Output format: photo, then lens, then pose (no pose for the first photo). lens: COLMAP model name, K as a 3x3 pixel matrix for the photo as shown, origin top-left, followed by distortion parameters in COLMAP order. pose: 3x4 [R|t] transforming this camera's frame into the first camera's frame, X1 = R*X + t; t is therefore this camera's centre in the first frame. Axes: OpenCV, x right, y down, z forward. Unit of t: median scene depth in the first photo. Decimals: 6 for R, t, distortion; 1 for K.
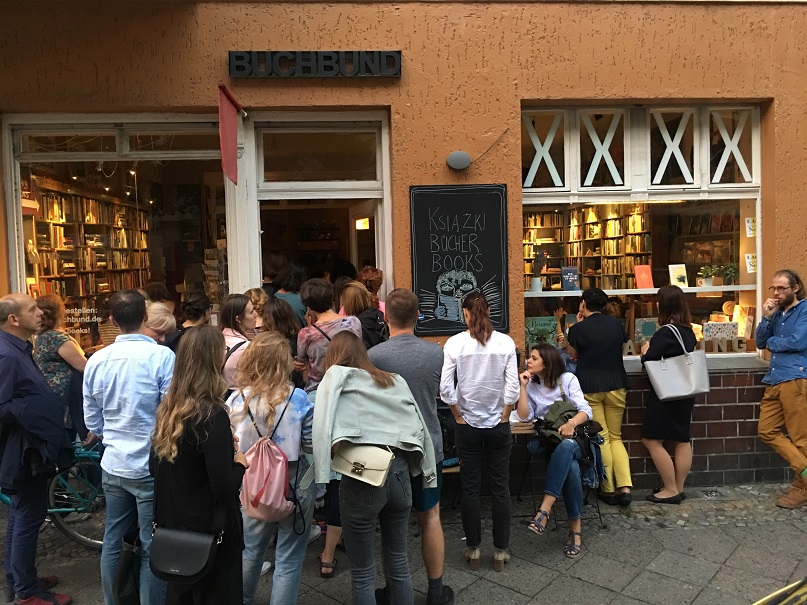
lens RADIAL K [[681.9, 0, 404.3], [0, 681.9, 301.9], [0, 0, 1]] dist [0.033630, -0.014896]
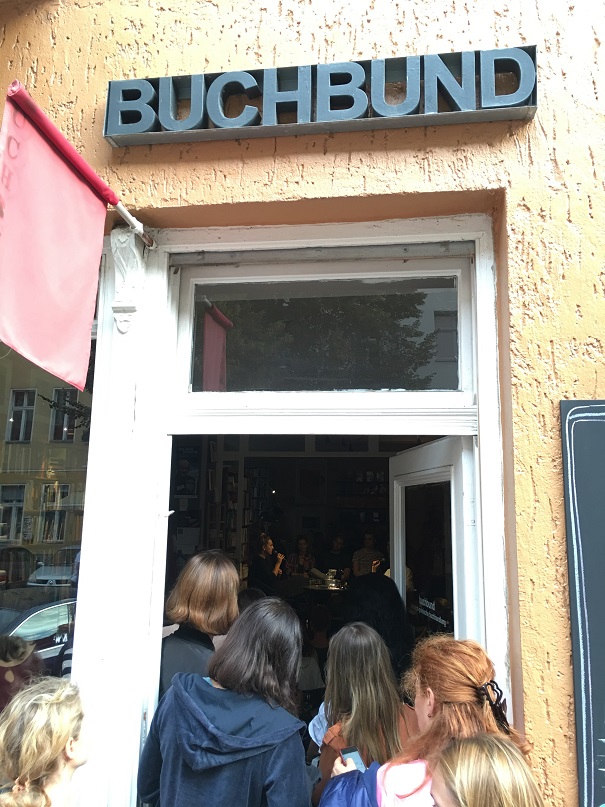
lens RADIAL K [[681.9, 0, 304.2], [0, 681.9, 398.4], [0, 0, 1]] dist [0.033630, -0.014896]
pose [[0.976429, 0.007748, -0.215701, -0.043427], [-0.055407, 0.974865, -0.215798, -0.086132], [0.208607, 0.222663, 0.952315, 0.622008]]
